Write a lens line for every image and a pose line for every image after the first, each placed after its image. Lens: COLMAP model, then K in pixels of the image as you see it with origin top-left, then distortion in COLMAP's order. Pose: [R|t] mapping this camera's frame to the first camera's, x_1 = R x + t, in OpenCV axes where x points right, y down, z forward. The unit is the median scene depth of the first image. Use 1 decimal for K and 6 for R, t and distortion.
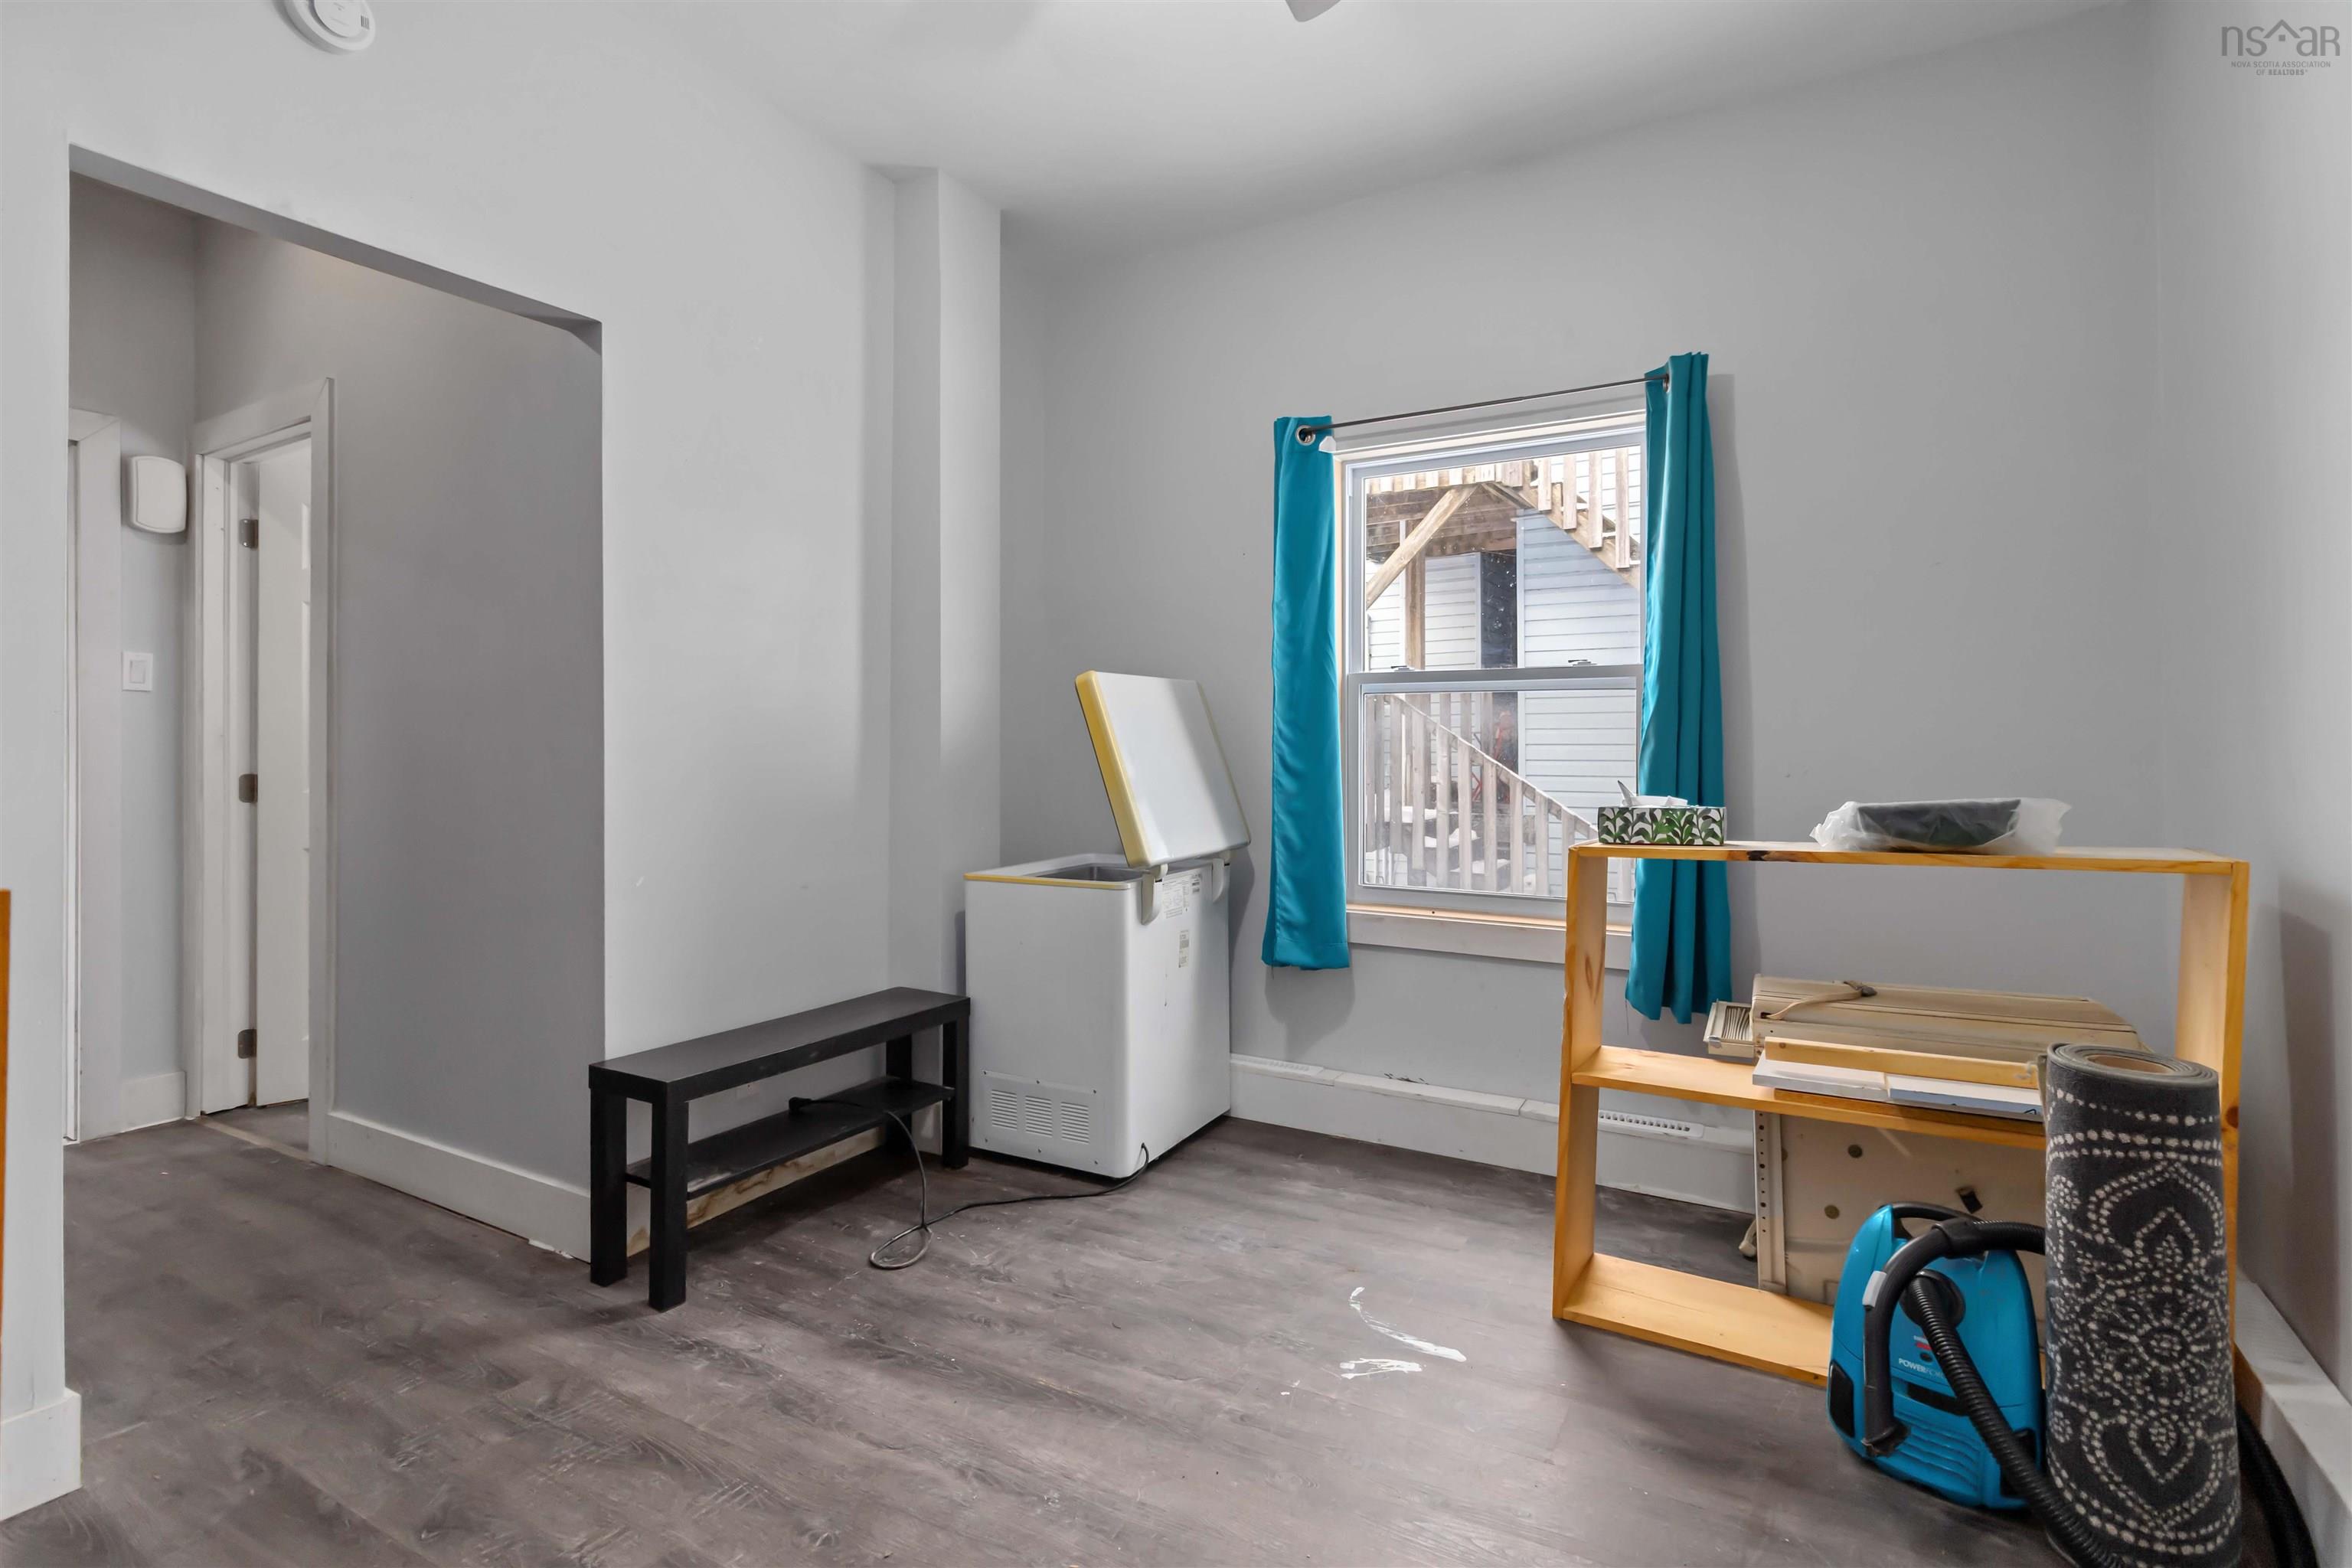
lens RADIAL K [[1105.3, 0, 1182.1], [0, 1105.3, 743.5], [0, 0, 1]] dist [0.003231, 0.000750]
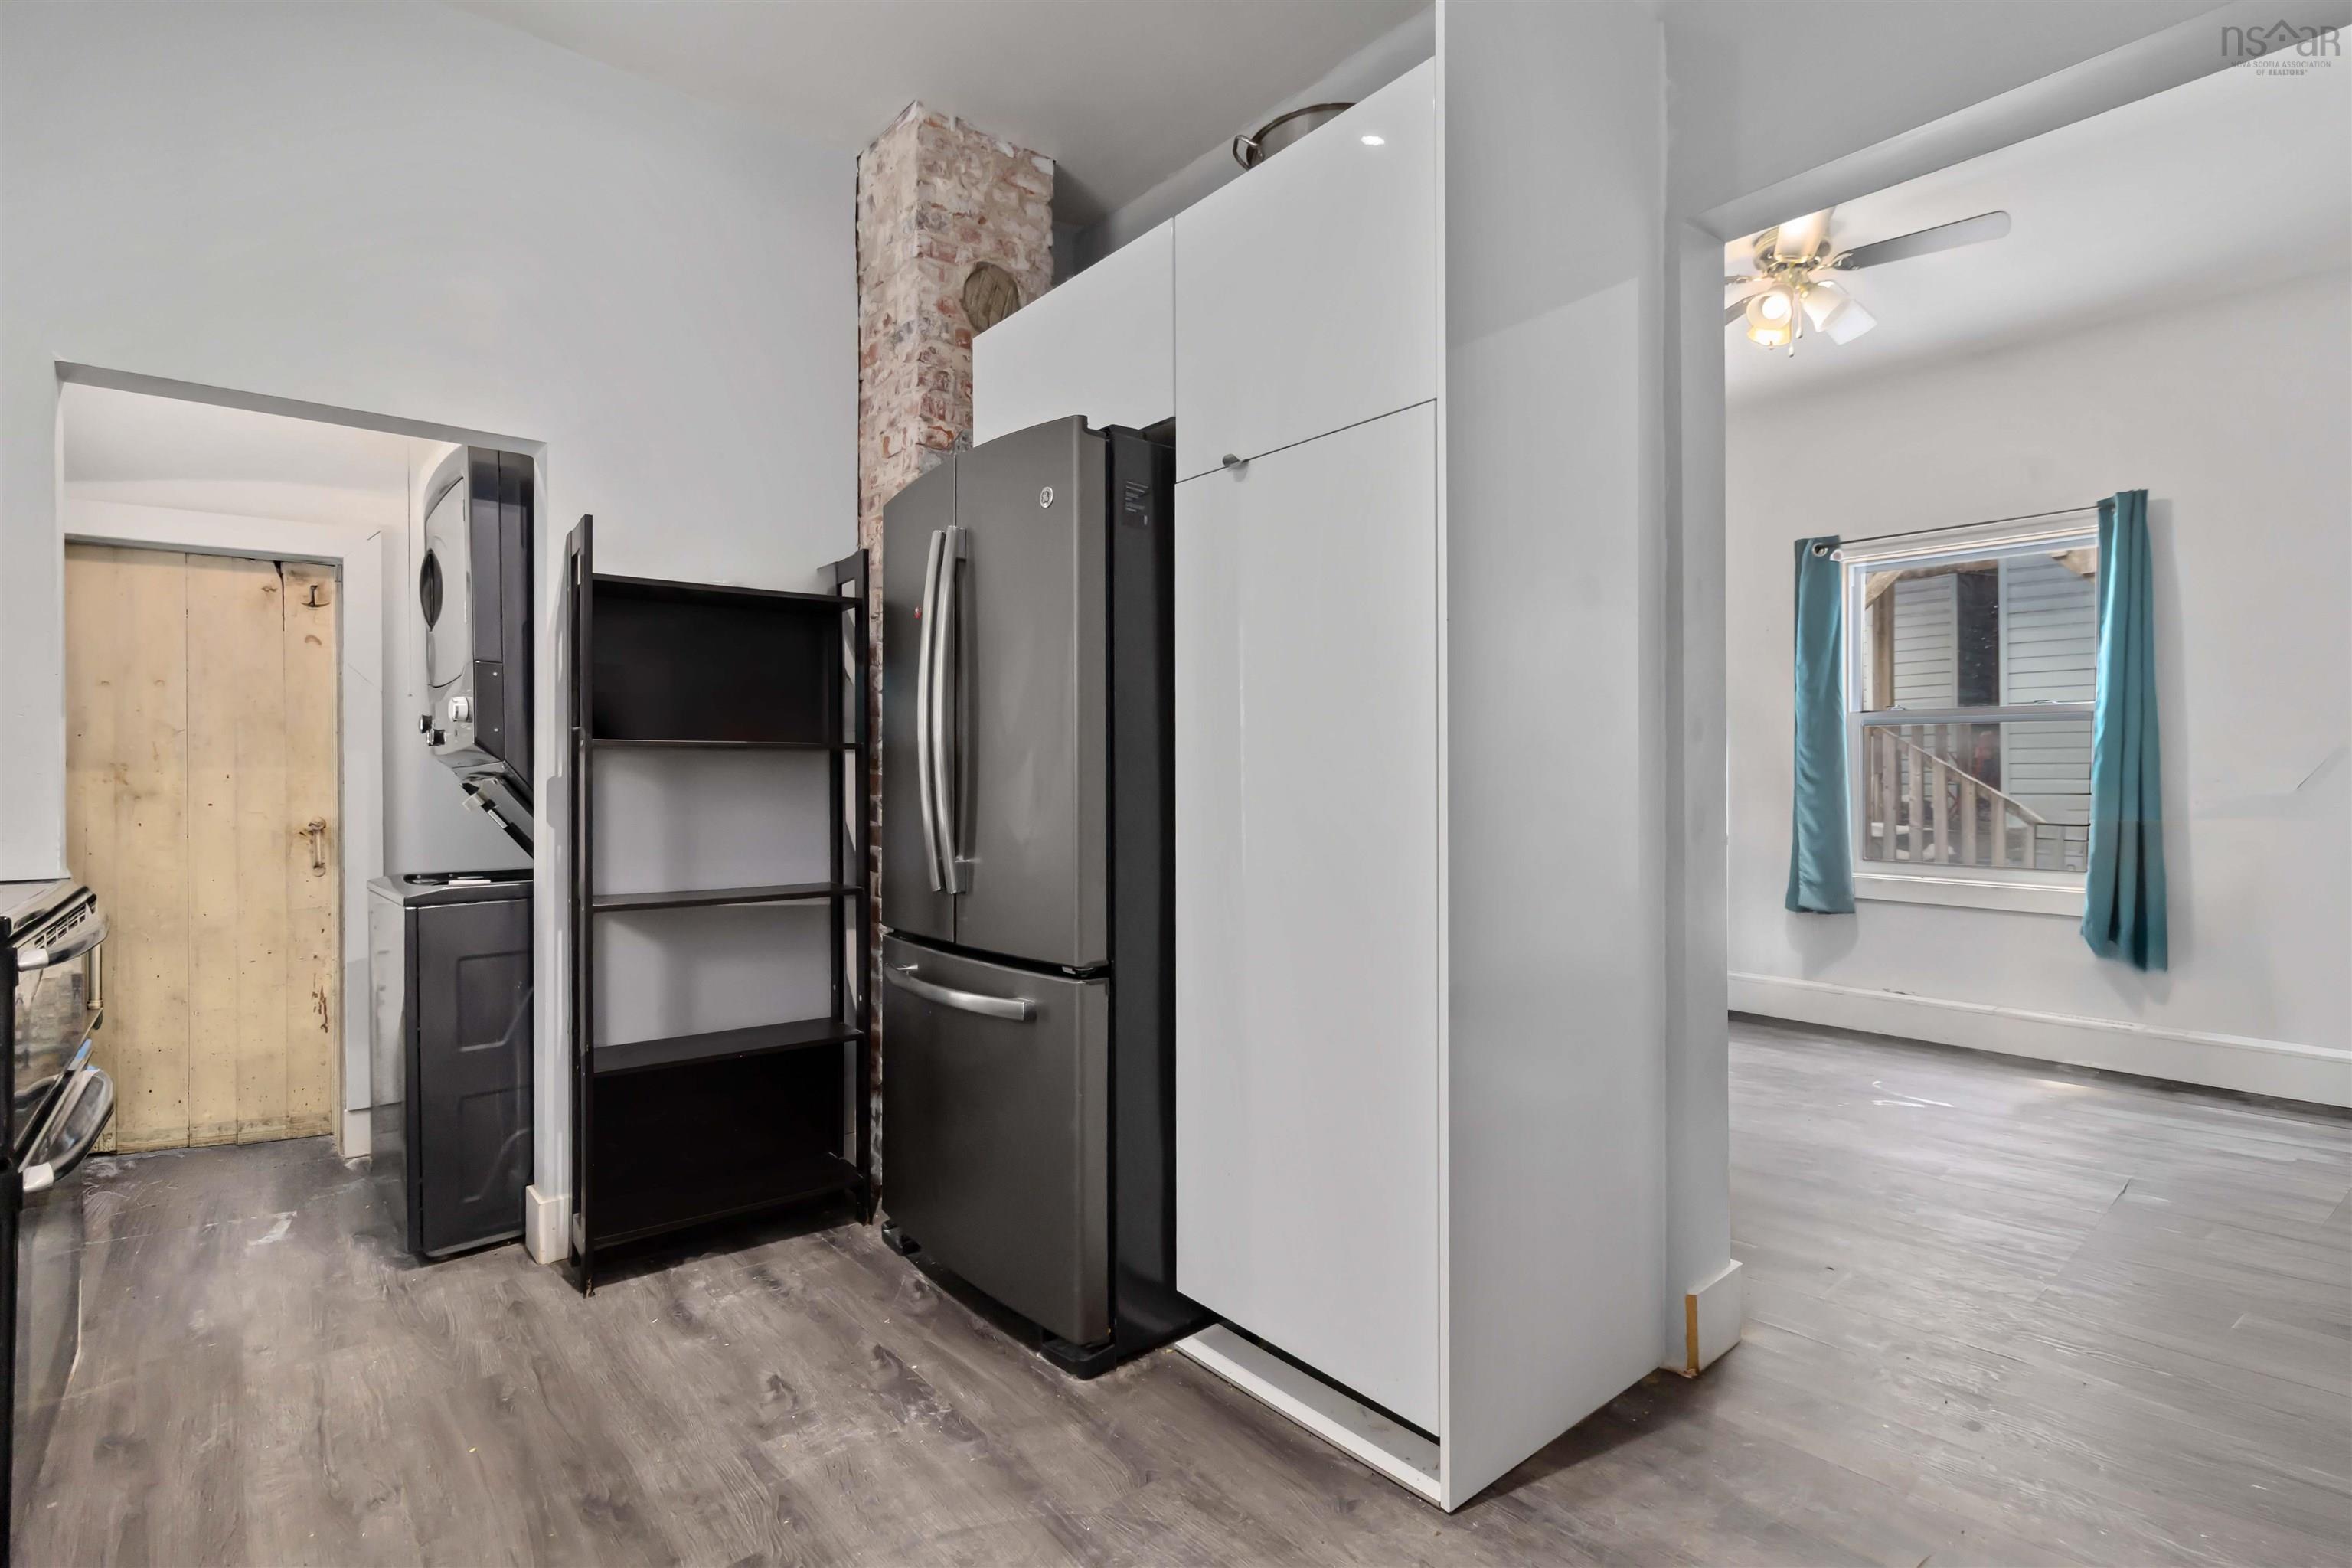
lens RADIAL K [[1105.3, 0, 1181.9], [0, 1105.3, 770.5], [0, 0, 1]] dist [0.003231, 0.000750]
pose [[0.940766, -0.001649, -0.339052, -0.187192], [0.002674, 0.999993, 0.002558, 0.007172], [0.339046, -0.003313, 0.940764, -0.668389]]
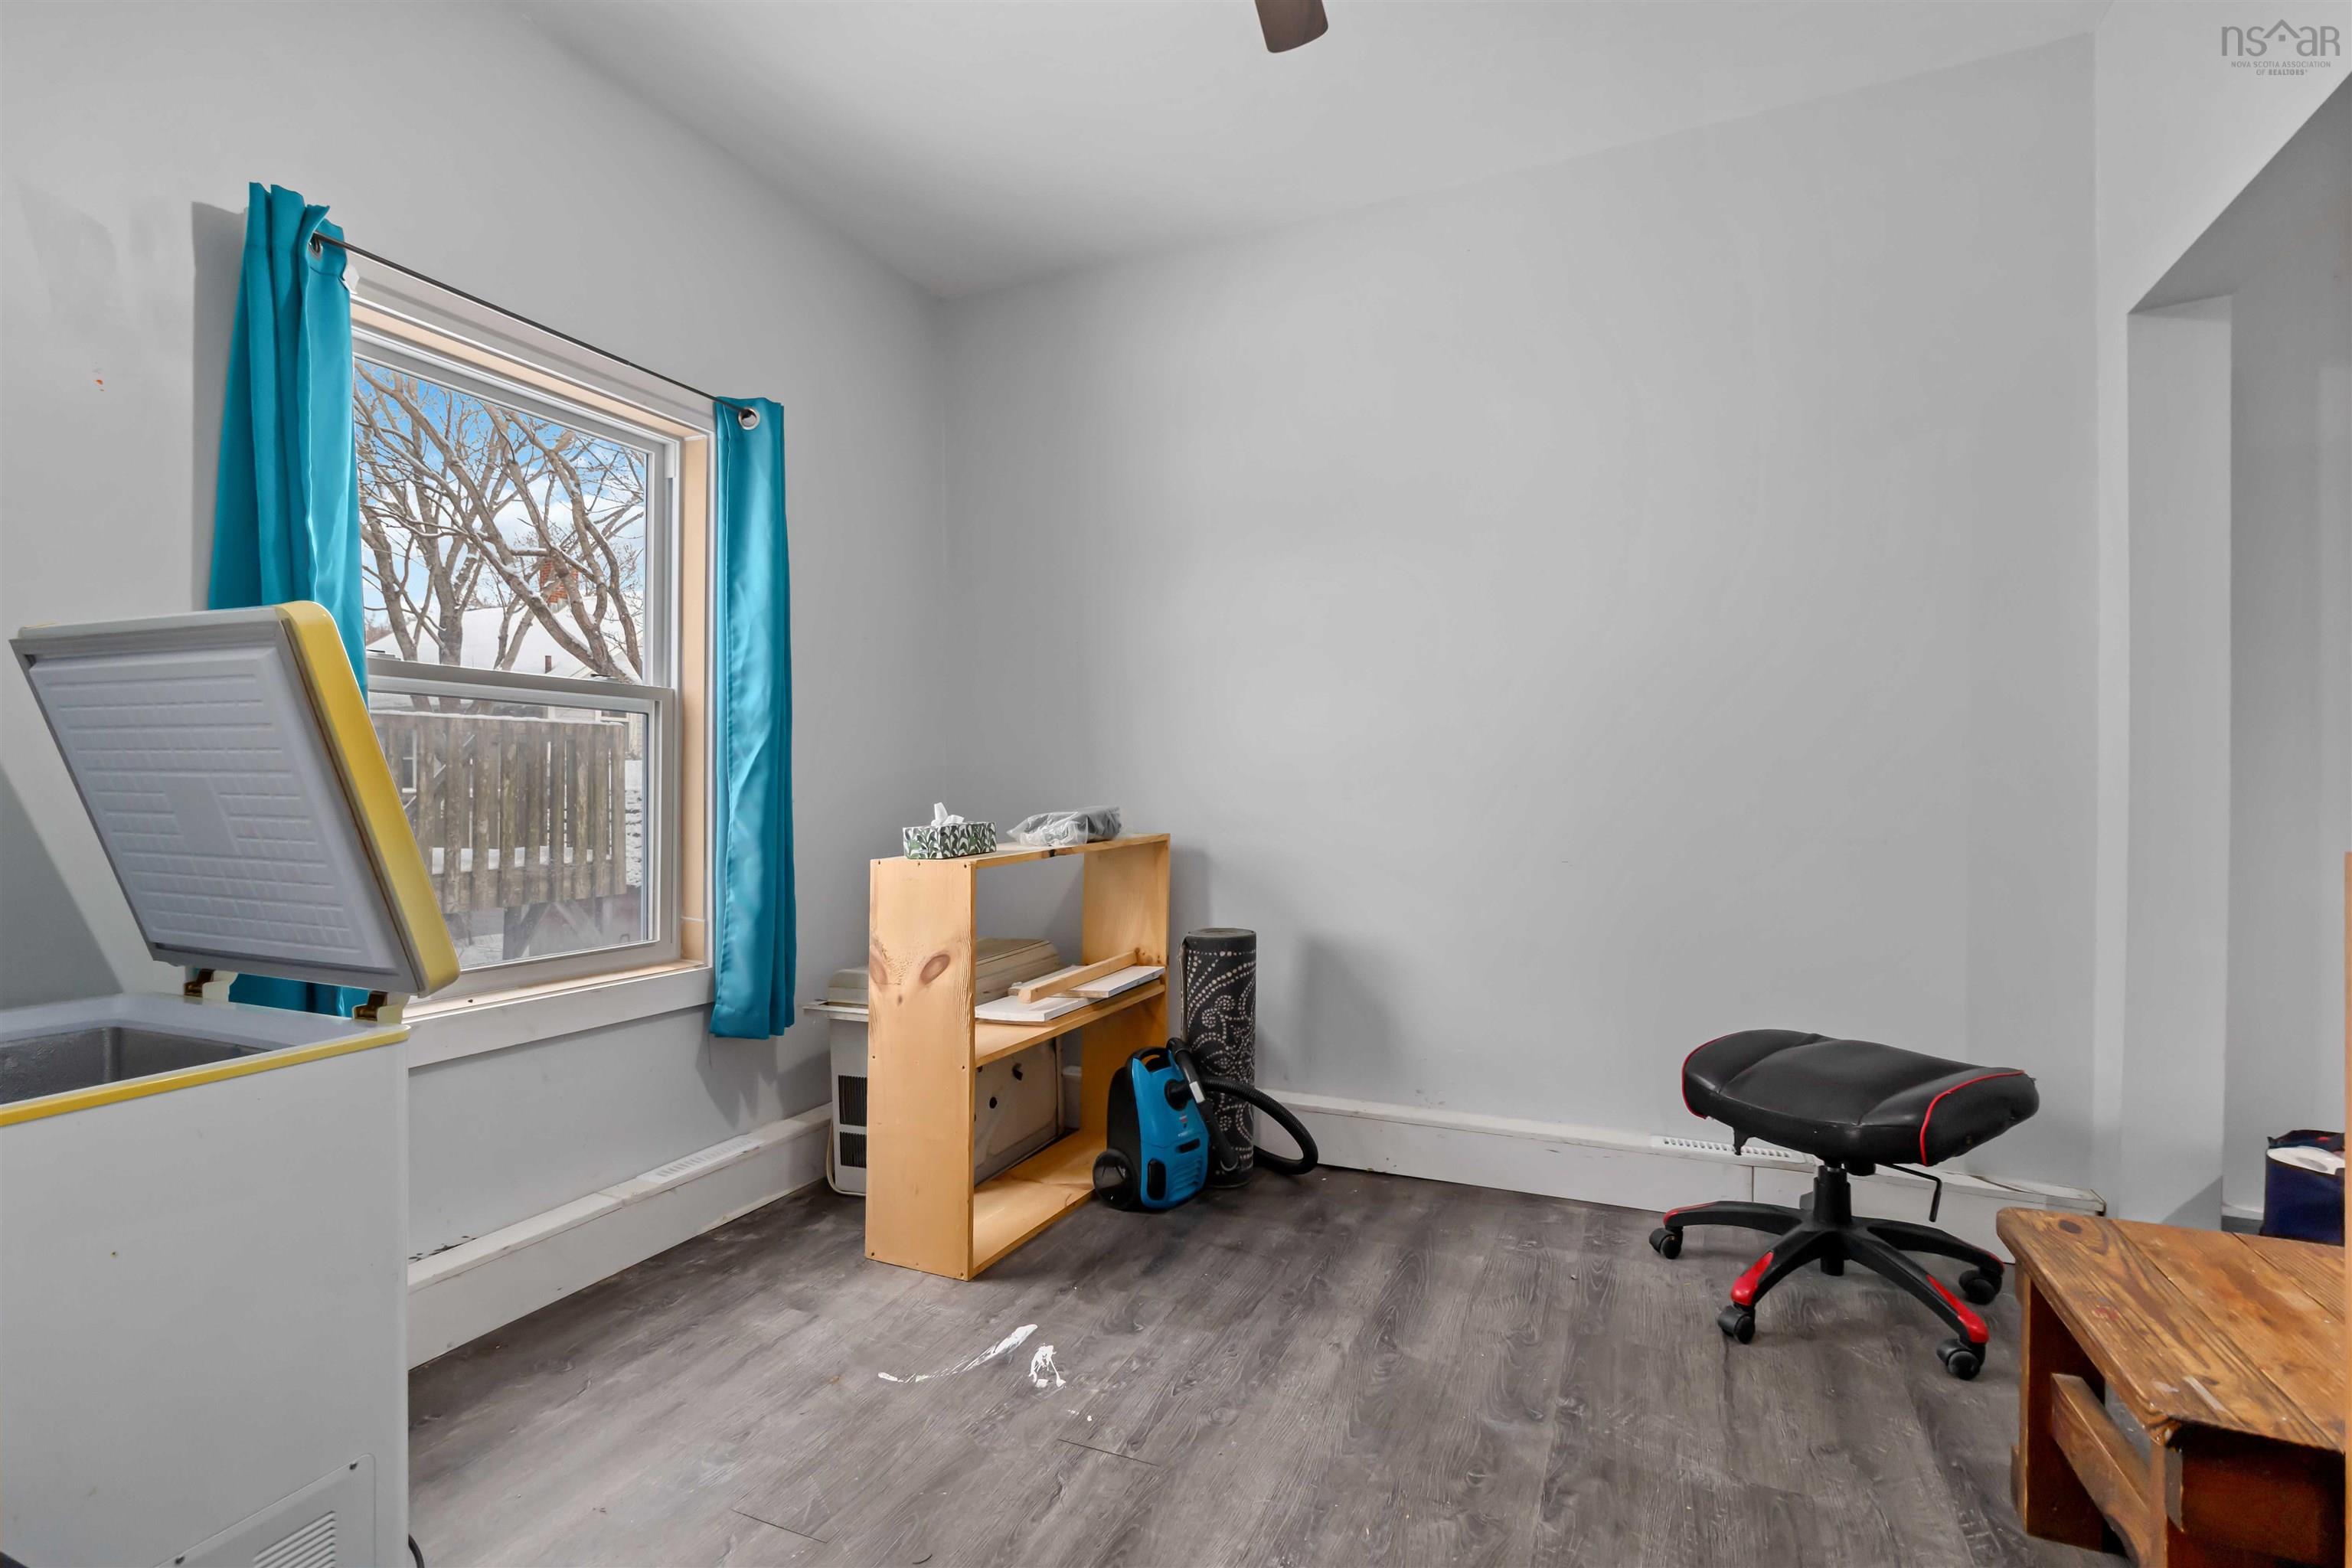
lens RADIAL K [[1105.3, 0, 1175.9], [0, 1105.3, 796.7], [0, 0, 1]] dist [0.003231, 0.000750]
pose [[-0.124017, 0.002222, 0.992278, -0.514877], [-0.008118, 0.999962, -0.003253, 0.019166], [-0.992247, -0.008459, -0.123994, 0.600840]]
